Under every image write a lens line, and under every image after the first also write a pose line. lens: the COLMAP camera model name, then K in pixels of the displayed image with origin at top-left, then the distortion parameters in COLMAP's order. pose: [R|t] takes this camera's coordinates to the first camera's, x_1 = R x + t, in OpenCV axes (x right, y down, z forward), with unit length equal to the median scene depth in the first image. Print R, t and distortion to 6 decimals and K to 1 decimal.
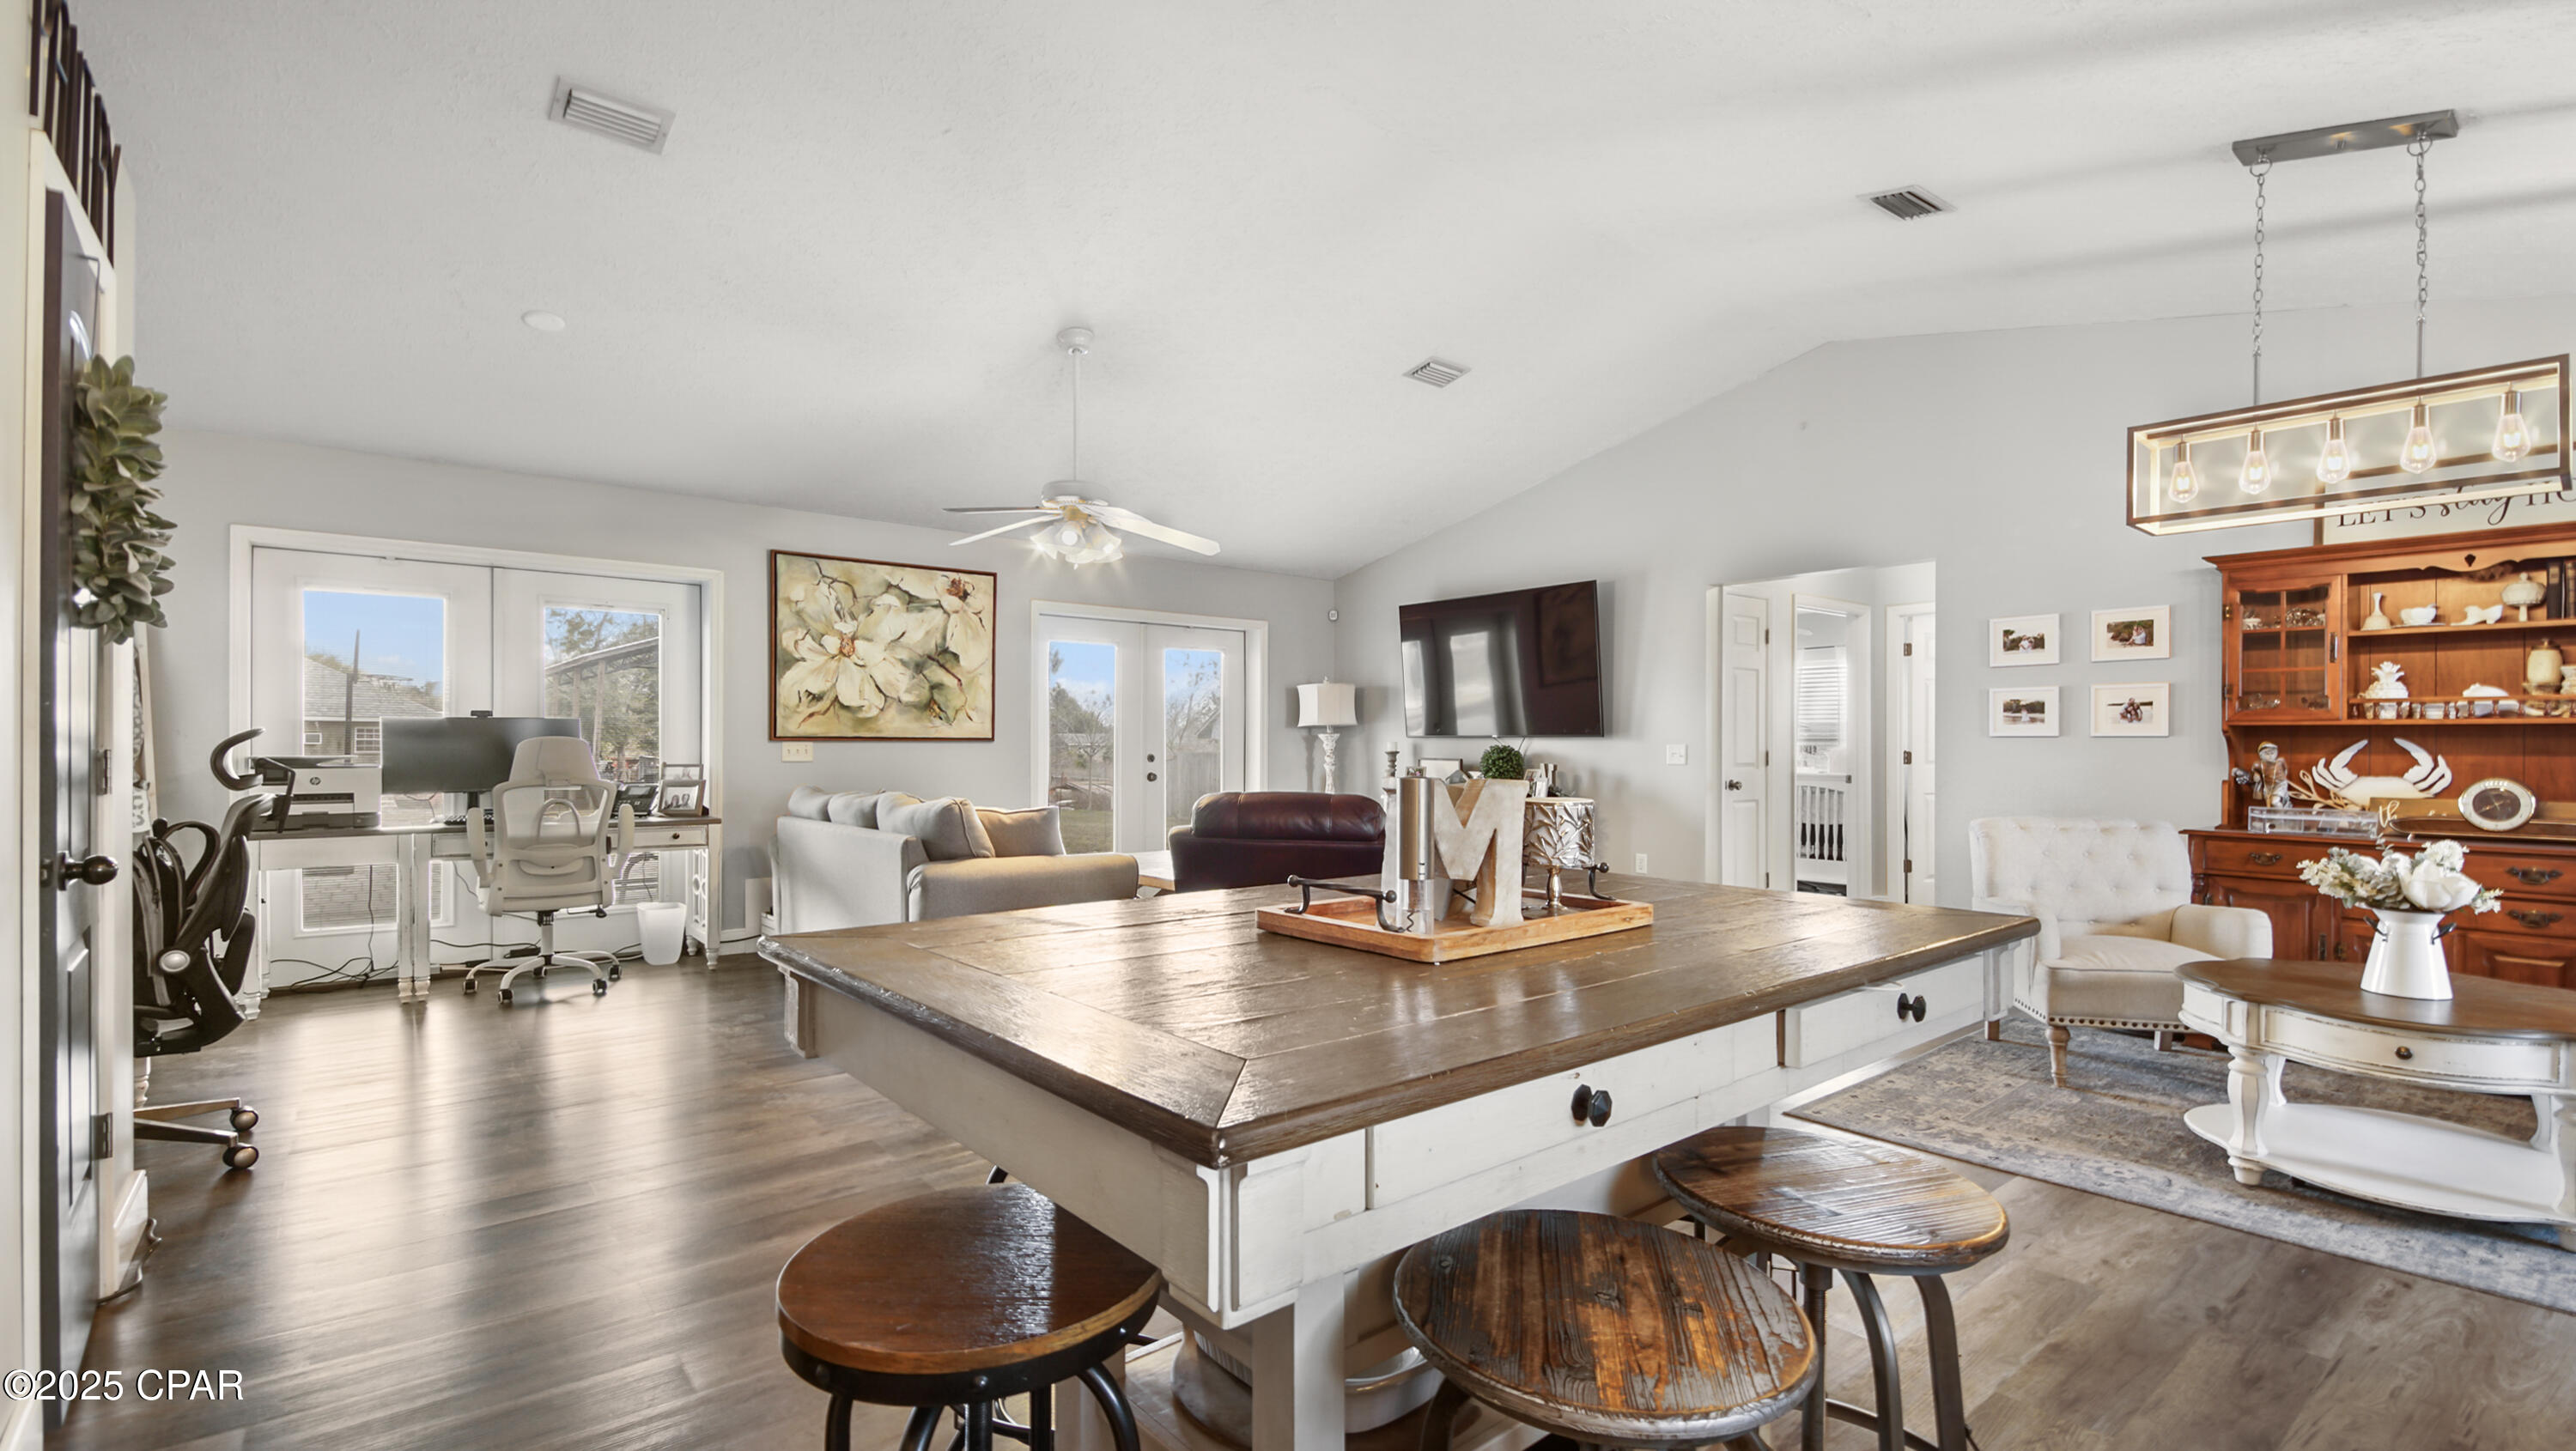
lens RADIAL K [[1132.7, 0, 1291.0], [0, 1132.7, 738.1], [0, 0, 1]] dist [0.027034, -0.016743]
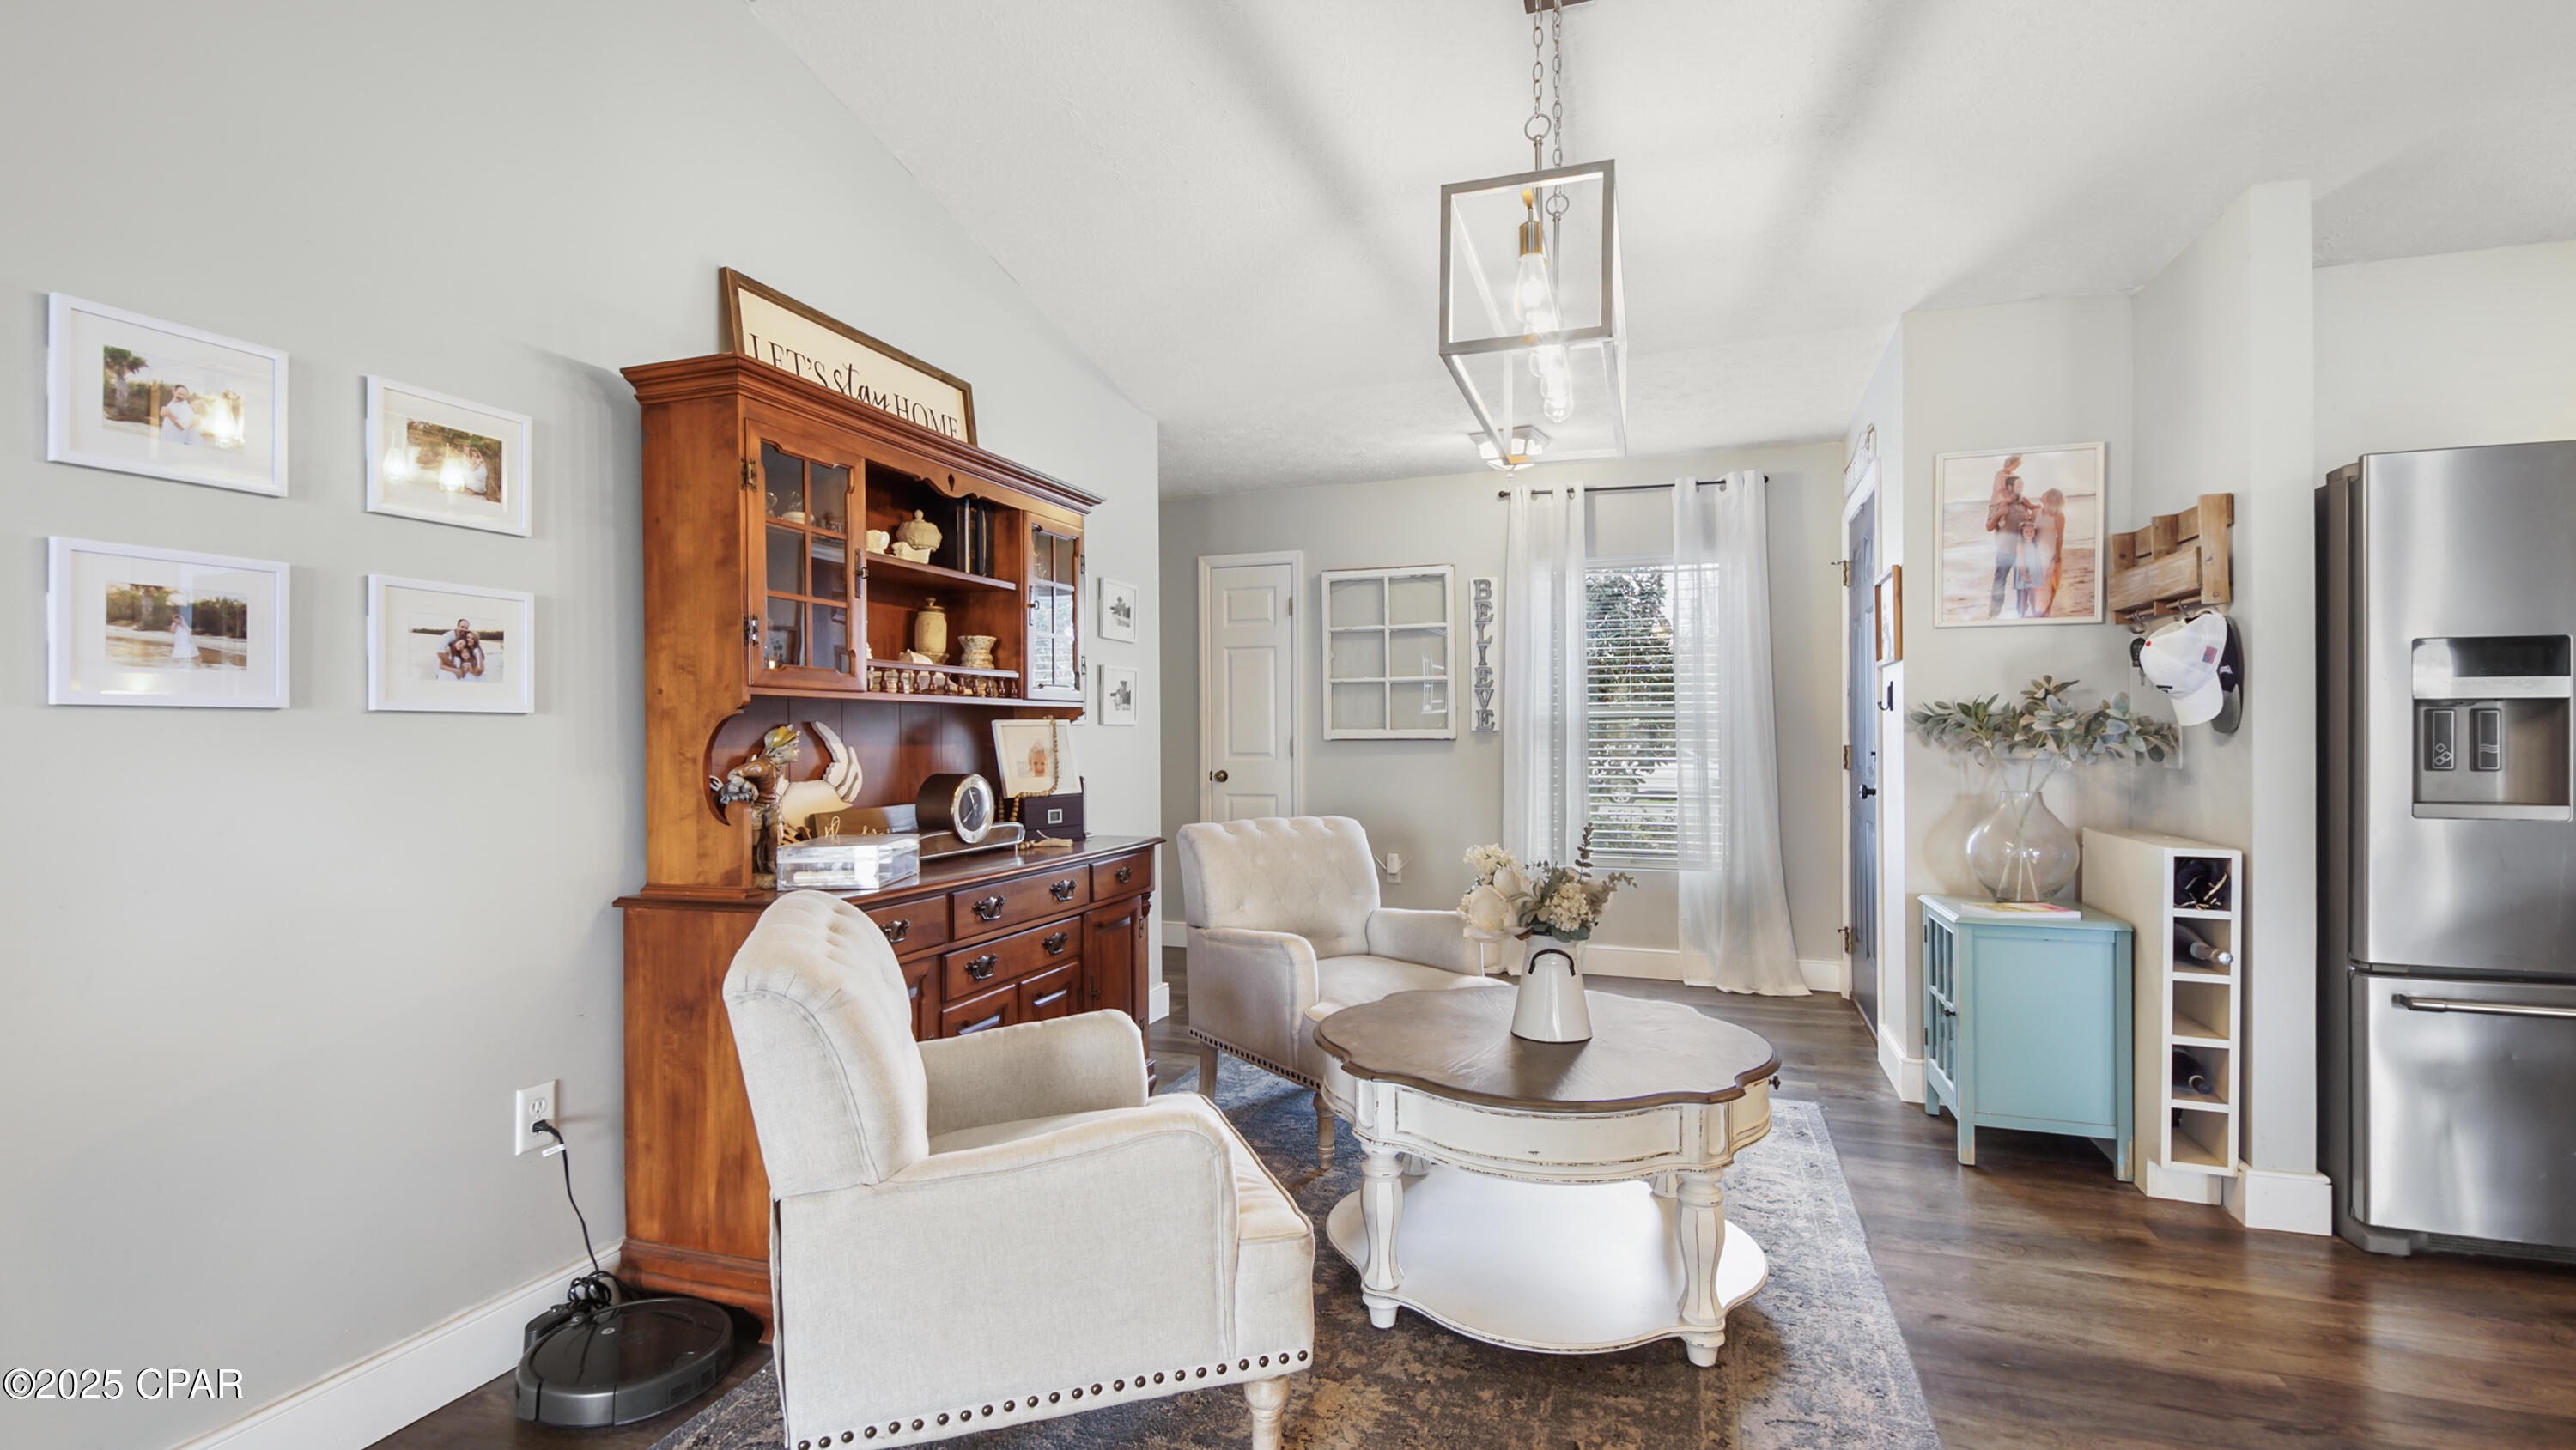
lens RADIAL K [[1132.6, 0, 1292.4], [0, 1132.6, 736.0], [0, 0, 1]] dist [0.027034, -0.016743]
pose [[-0.520373, -0.004638, 0.853926, 0.182610], [-0.003551, 0.999988, 0.003267, 0.003591], [-0.853932, -0.001332, -0.520384, 0.768984]]
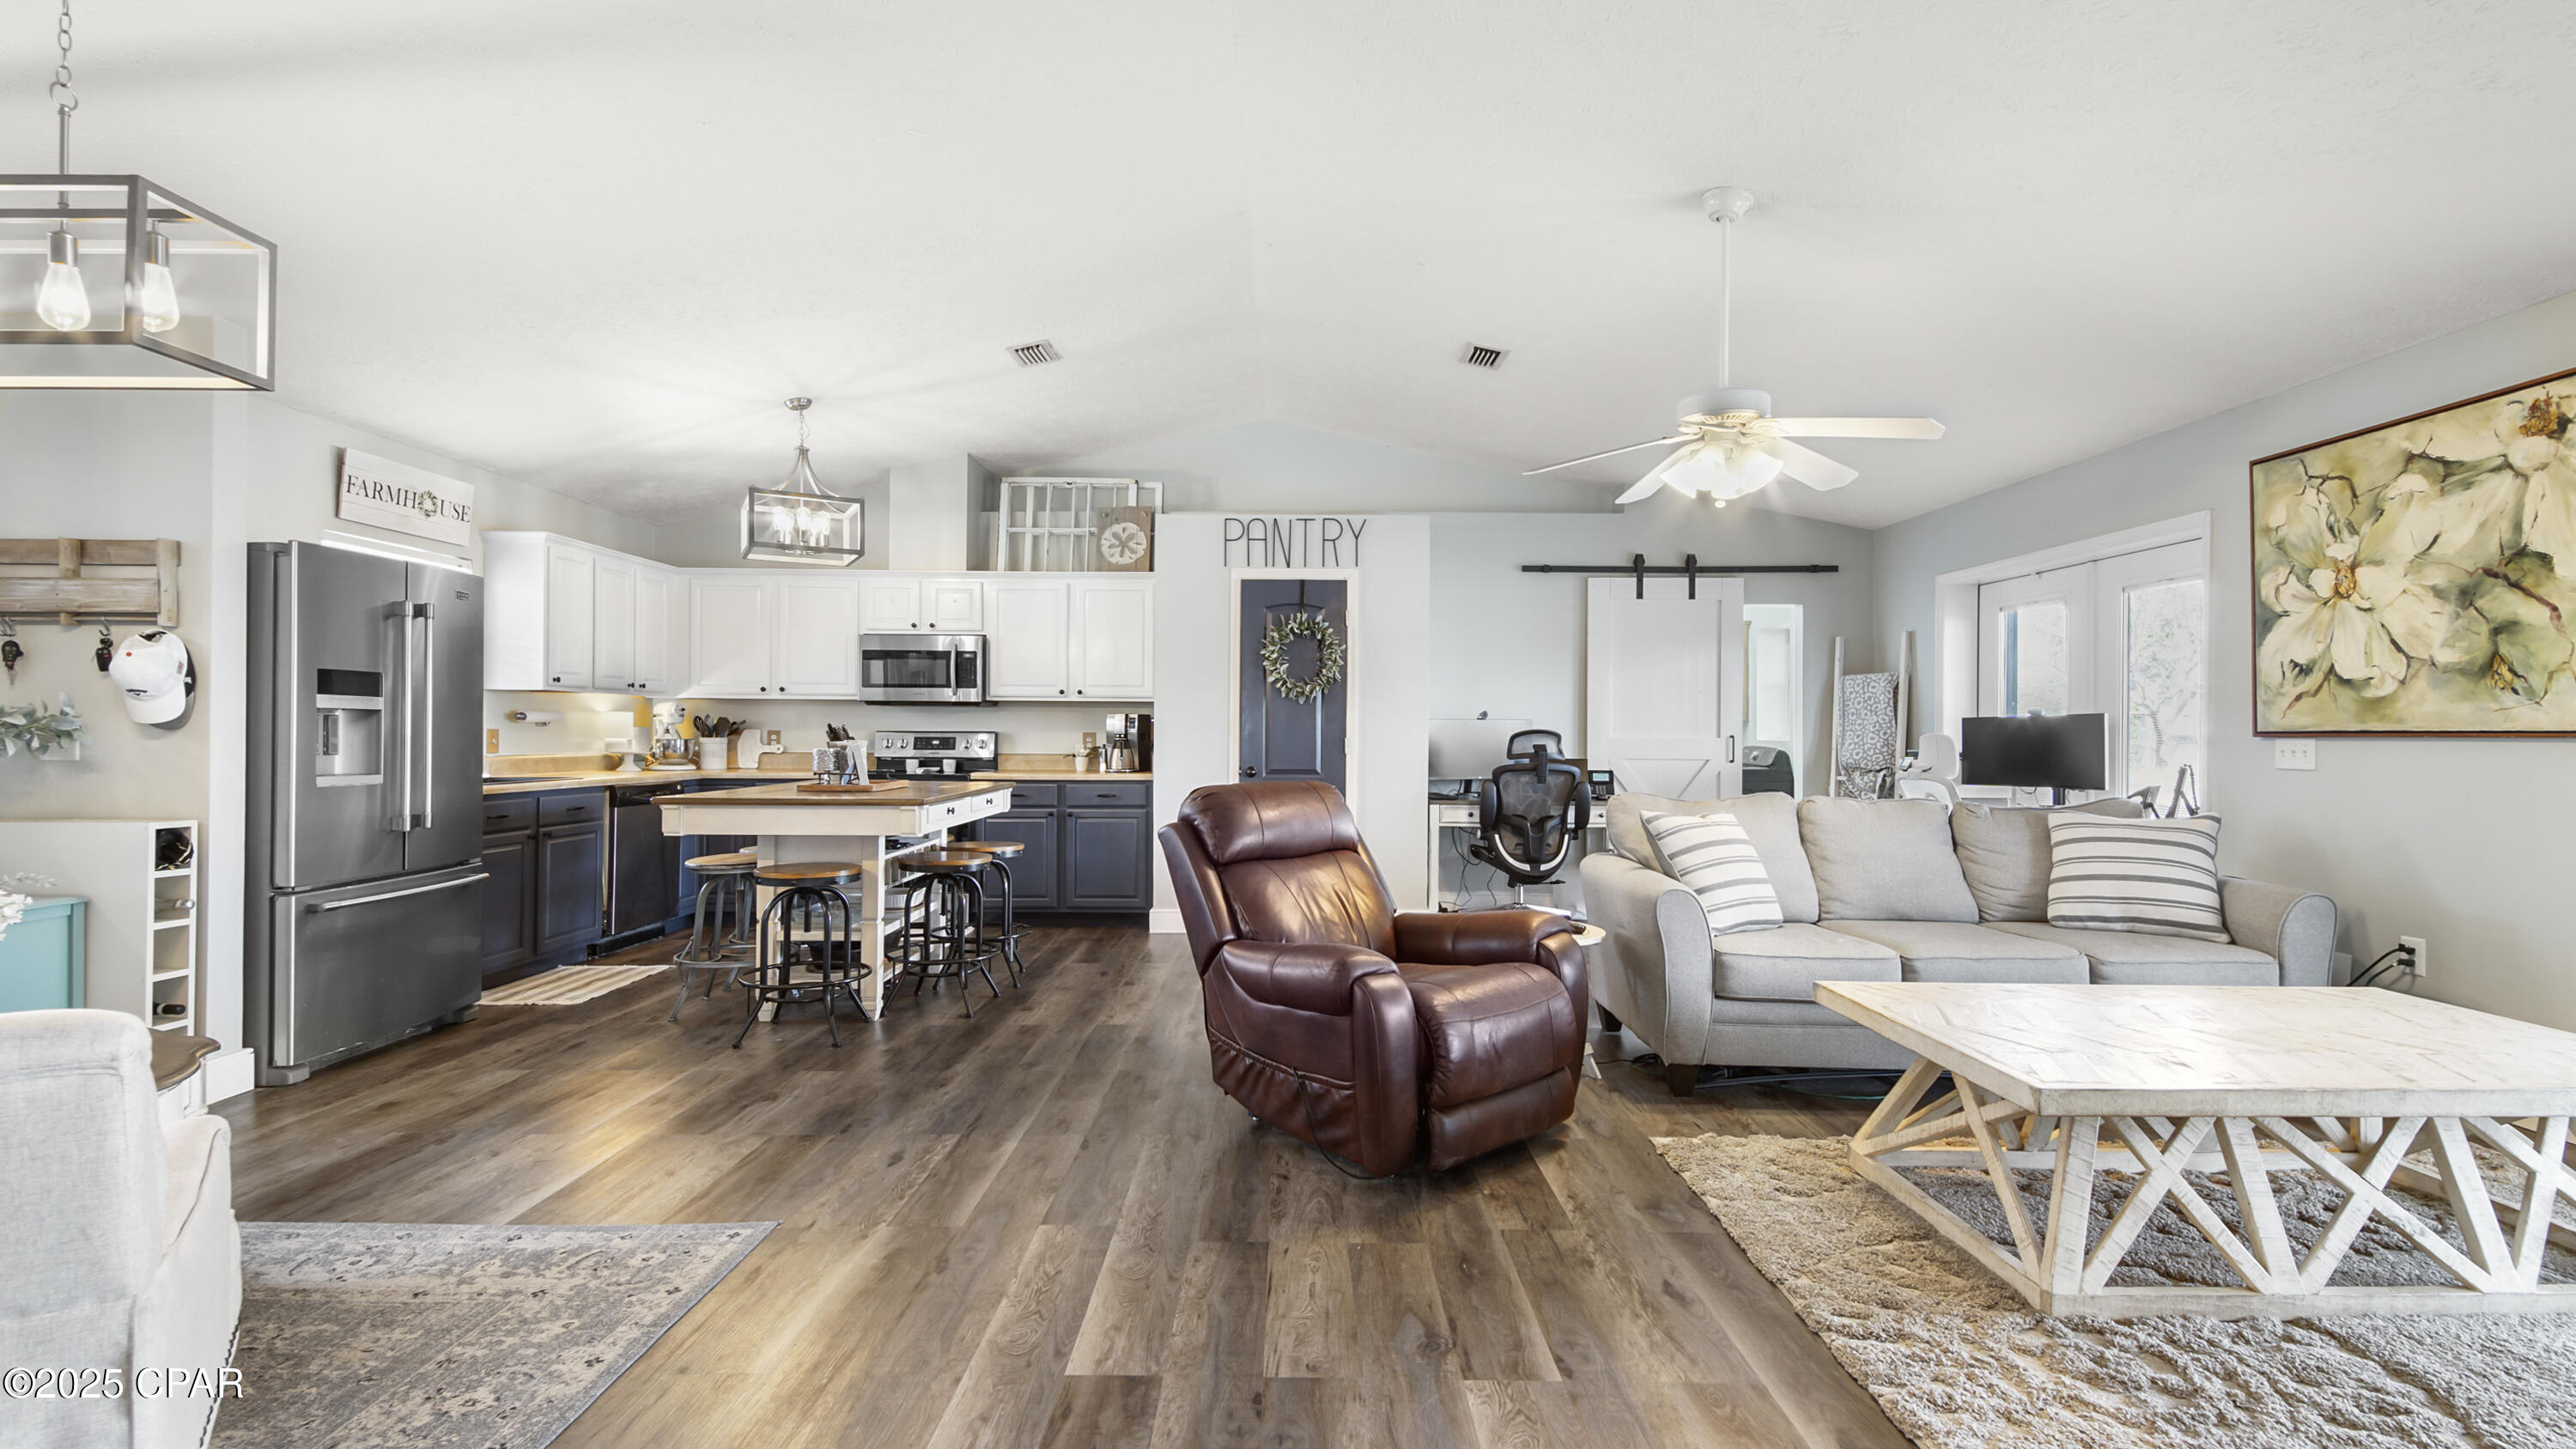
lens RADIAL K [[1132.6, 0, 1281.8], [0, 1132.6, 730.5], [0, 0, 1]] dist [0.027034, -0.016743]
pose [[-0.636423, -0.009815, -0.771278, 0.464893], [-0.003316, 0.999945, -0.009988, 0.007118], [0.771333, -0.003799, -0.636421, 1.007798]]
